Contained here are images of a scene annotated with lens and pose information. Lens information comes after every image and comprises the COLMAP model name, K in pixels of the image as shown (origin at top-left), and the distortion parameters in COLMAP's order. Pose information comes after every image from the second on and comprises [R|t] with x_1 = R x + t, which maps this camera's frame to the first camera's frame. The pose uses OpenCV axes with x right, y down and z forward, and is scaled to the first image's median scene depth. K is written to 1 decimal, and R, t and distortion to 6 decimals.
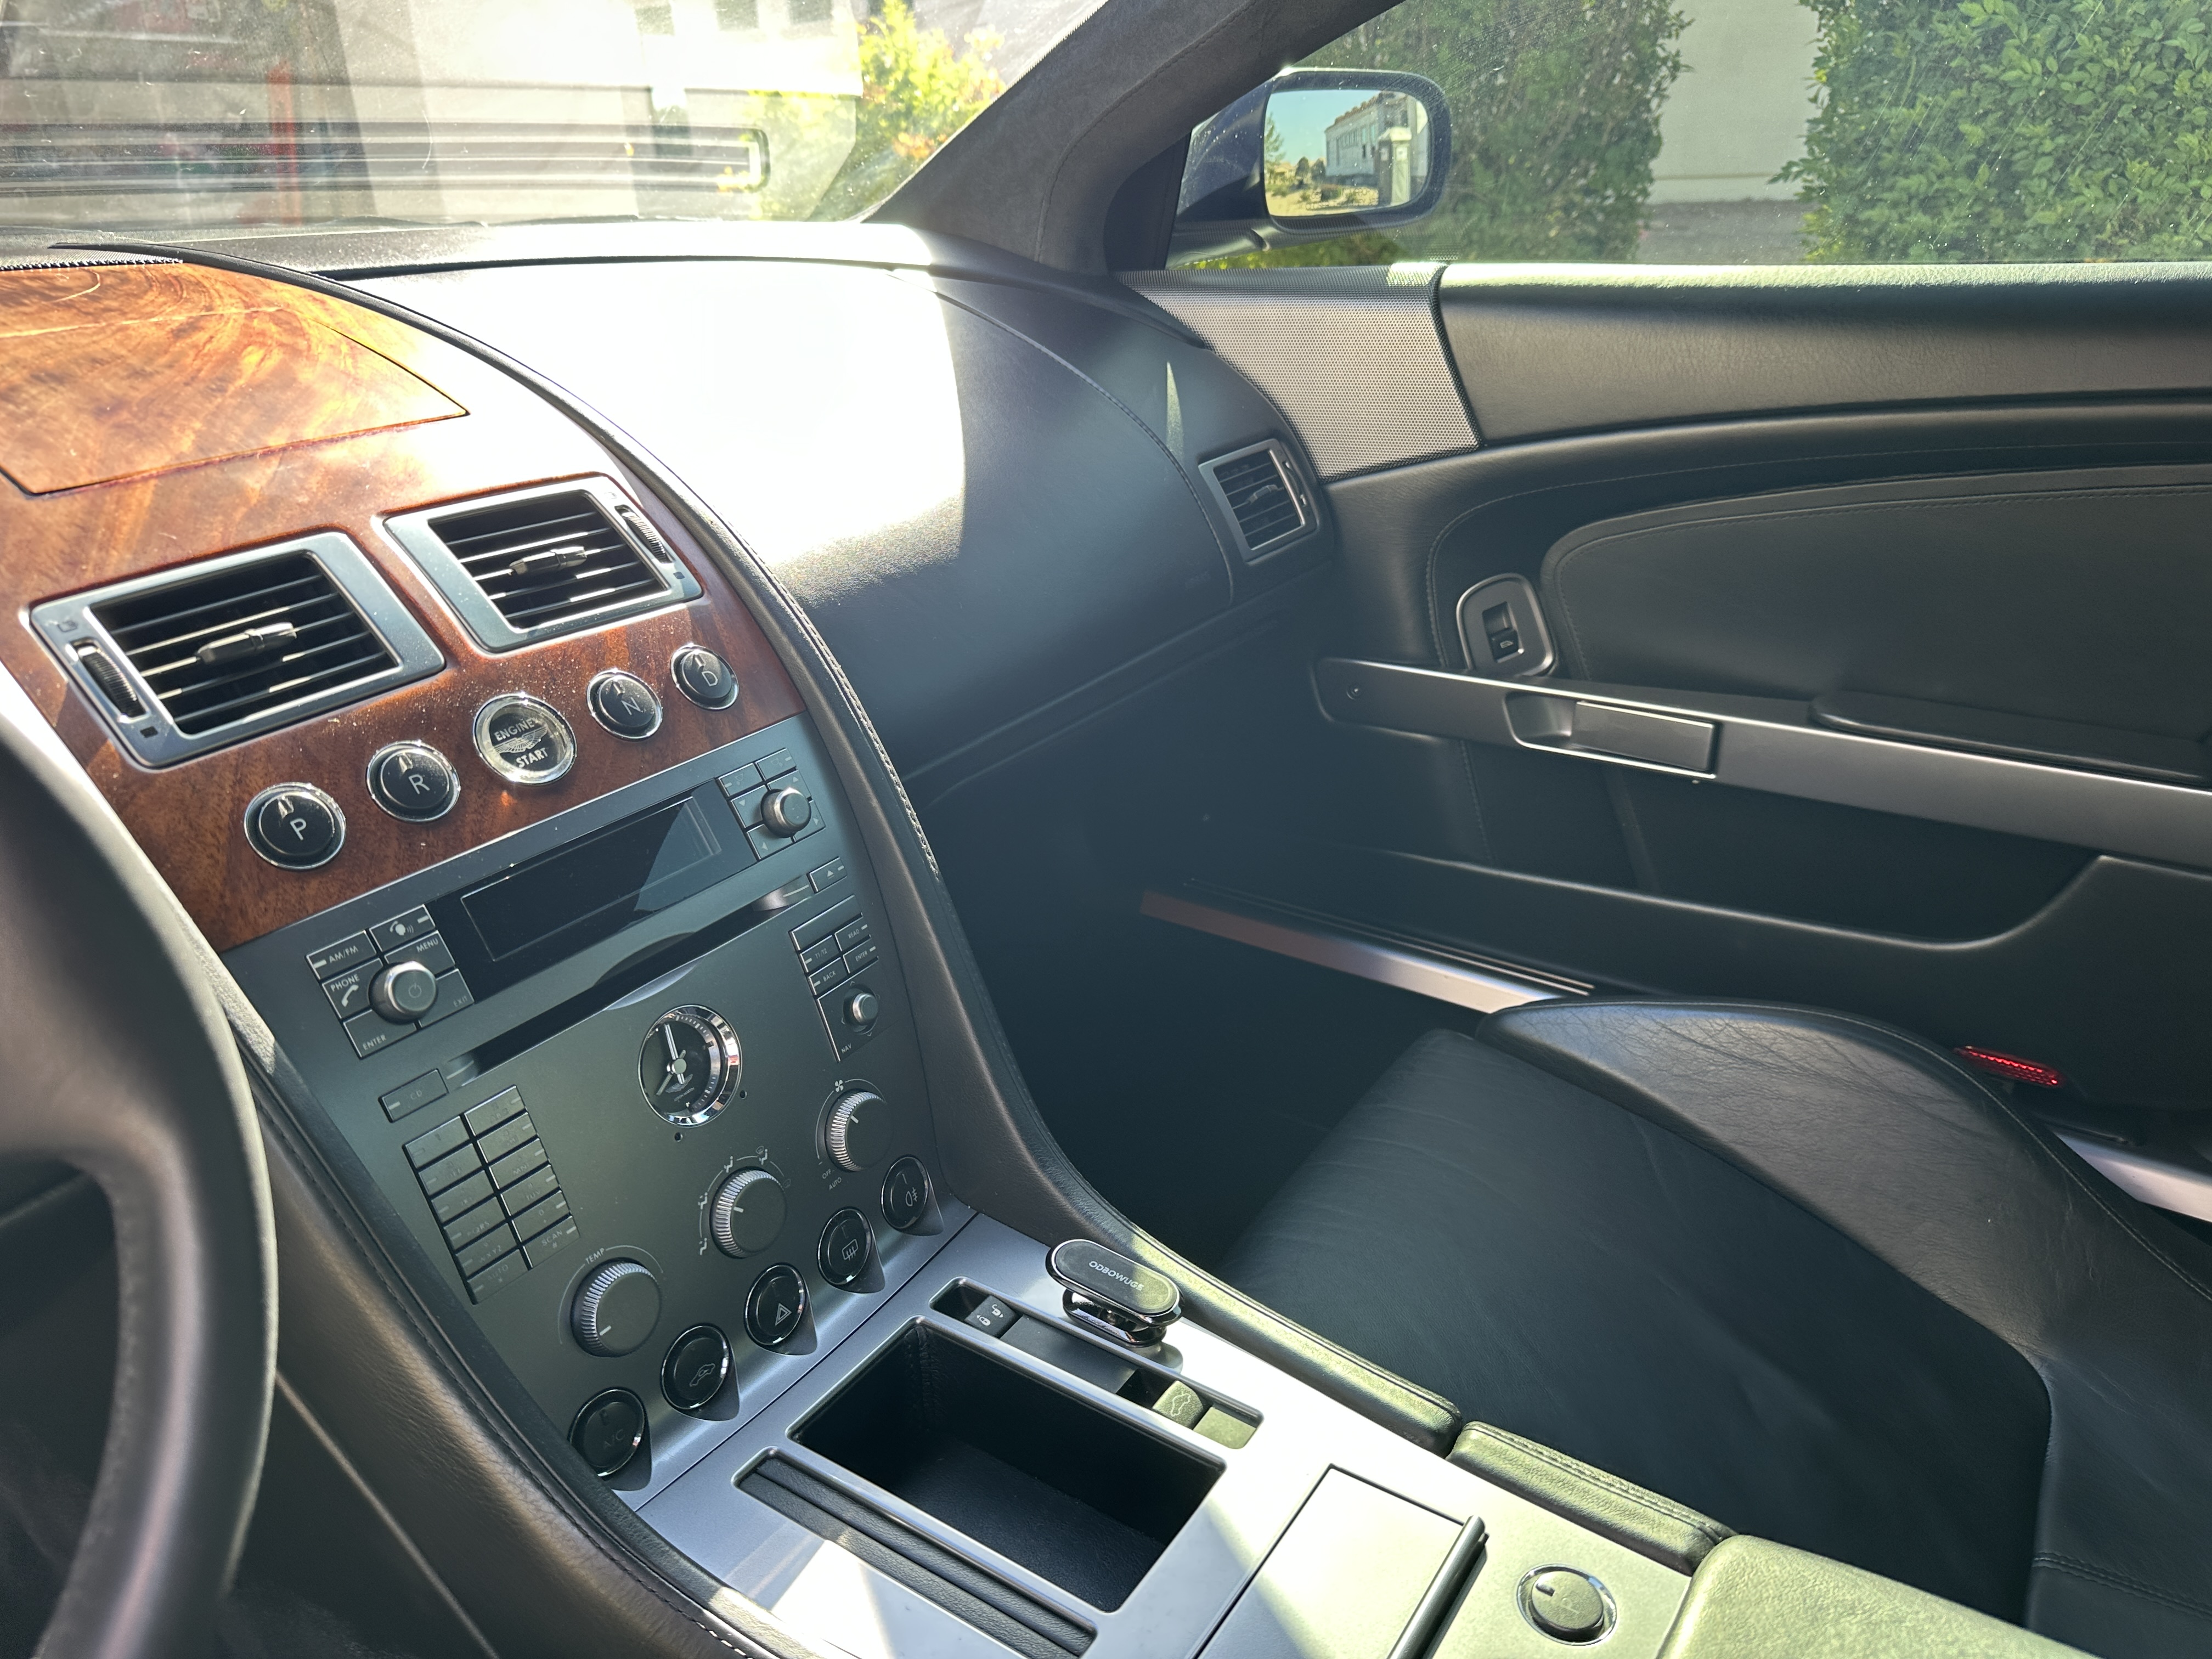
lens RADIAL K [[1571.2, 0, 1082.4], [0, 1571.2, 824.3], [0, 0, 1]] dist [0.027385, -0.030377]
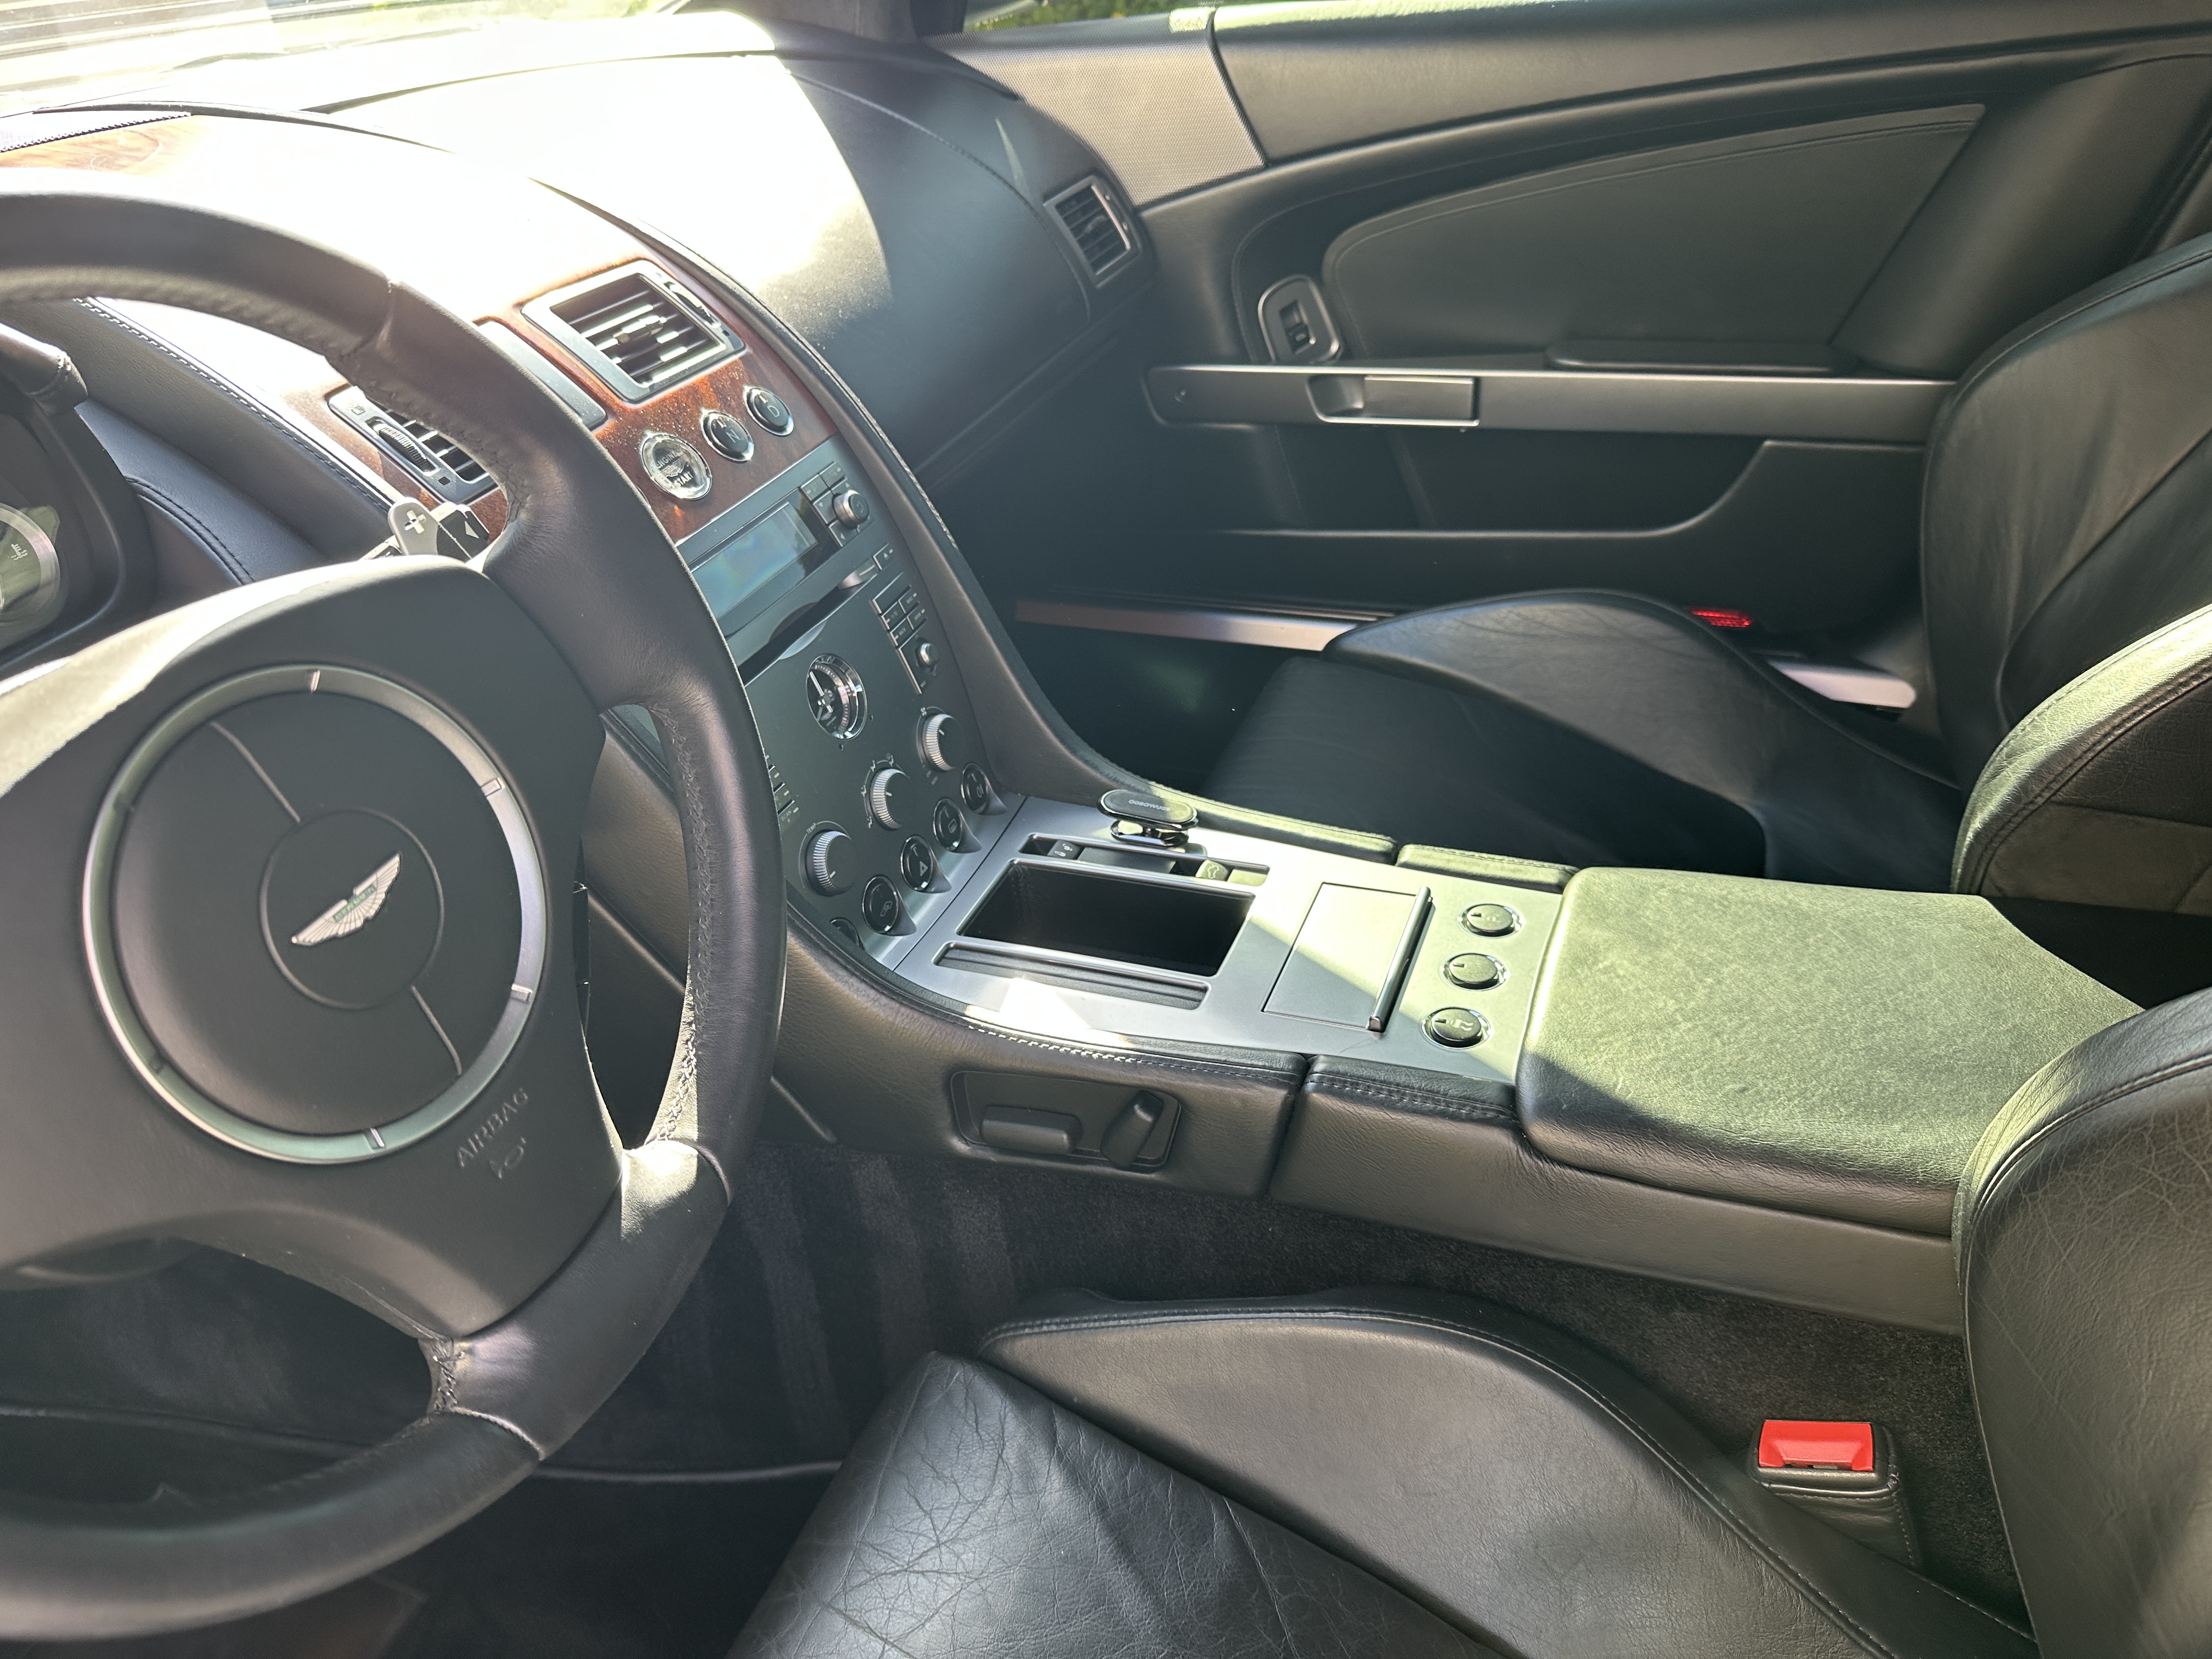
lens RADIAL K [[1571.2, 0, 1091.5], [0, 1571.2, 833.1], [0, 0, 1]] dist [0.027385, -0.030377]
pose [[0.974533, -0.168964, 0.147433, -0.218928], [0.145980, 0.977092, 0.154856, 0.079317], [-0.170221, -0.129390, 0.976874, -0.334006]]
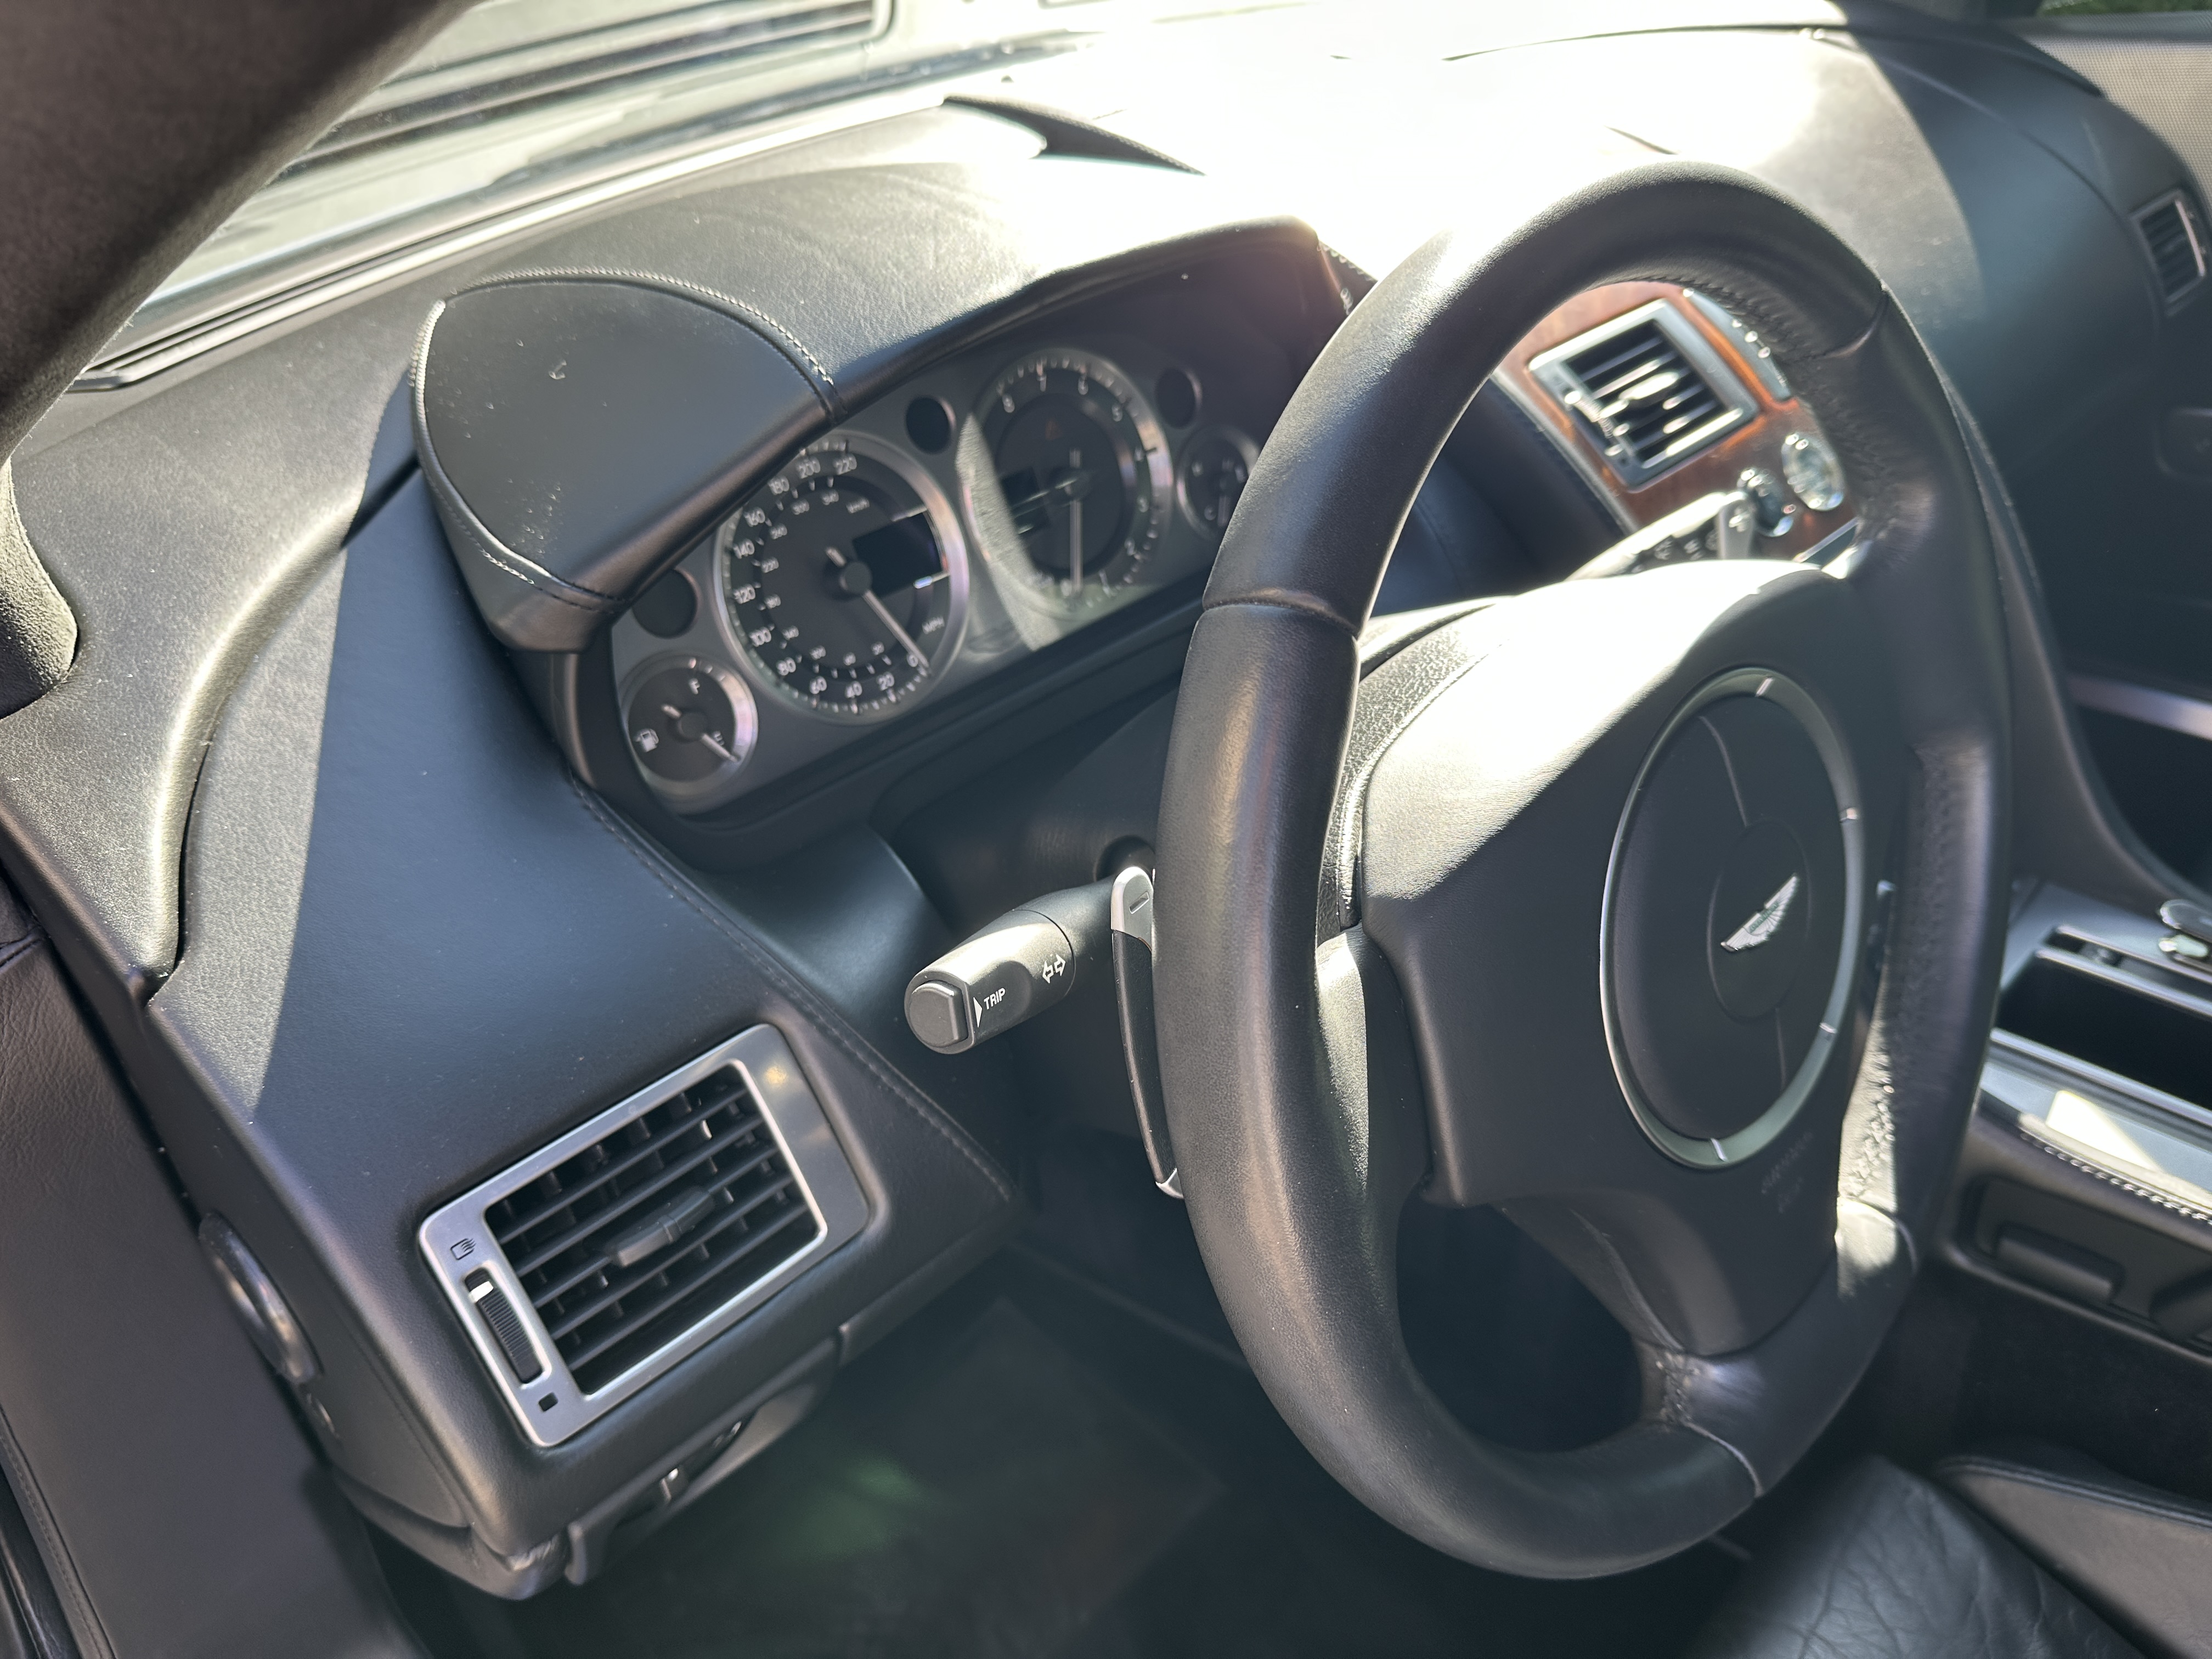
lens RADIAL K [[1571.2, 0, 1114.0], [0, 1571.2, 828.3], [0, 0, 1]] dist [0.027385, -0.030377]
pose [[0.977639, 0.062391, -0.200821, -0.529359], [-0.030741, 0.987117, 0.157020, 0.038987], [0.208030, -0.147335, 0.966962, -0.322722]]
